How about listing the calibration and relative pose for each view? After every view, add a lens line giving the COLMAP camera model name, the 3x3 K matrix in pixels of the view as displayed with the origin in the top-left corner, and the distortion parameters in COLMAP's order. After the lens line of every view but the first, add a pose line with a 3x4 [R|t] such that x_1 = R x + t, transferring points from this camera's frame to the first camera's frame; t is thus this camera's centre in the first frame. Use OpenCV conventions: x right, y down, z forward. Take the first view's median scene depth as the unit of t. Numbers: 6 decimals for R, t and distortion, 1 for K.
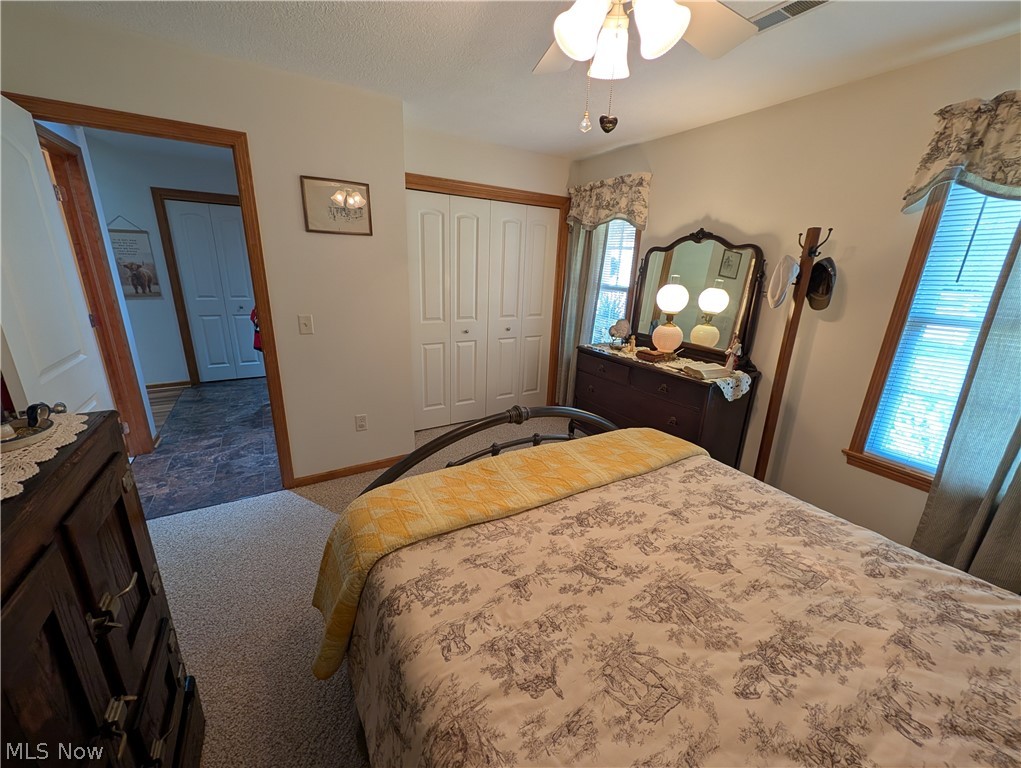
lens RADIAL K [[393.3, 0, 509.9], [0, 393.3, 384.7], [0, 0, 1]] dist [0.002040, -0.000864]
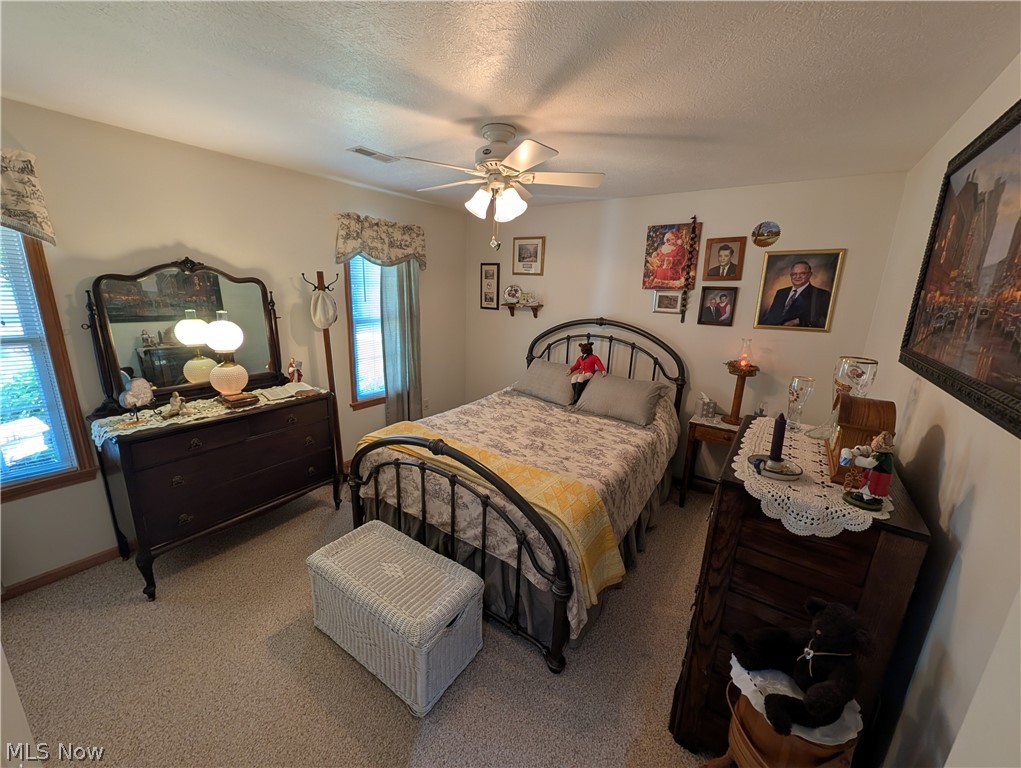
lens RADIAL K [[393.3, 0, 510.9], [0, 393.3, 381.0], [0, 0, 1]] dist [0.002040, -0.000864]
pose [[-0.407708, -0.264131, 0.874076, -1.514330], [0.219242, 0.900930, 0.374510, -0.714420], [-0.886401, 0.344325, -0.309407, 1.623852]]
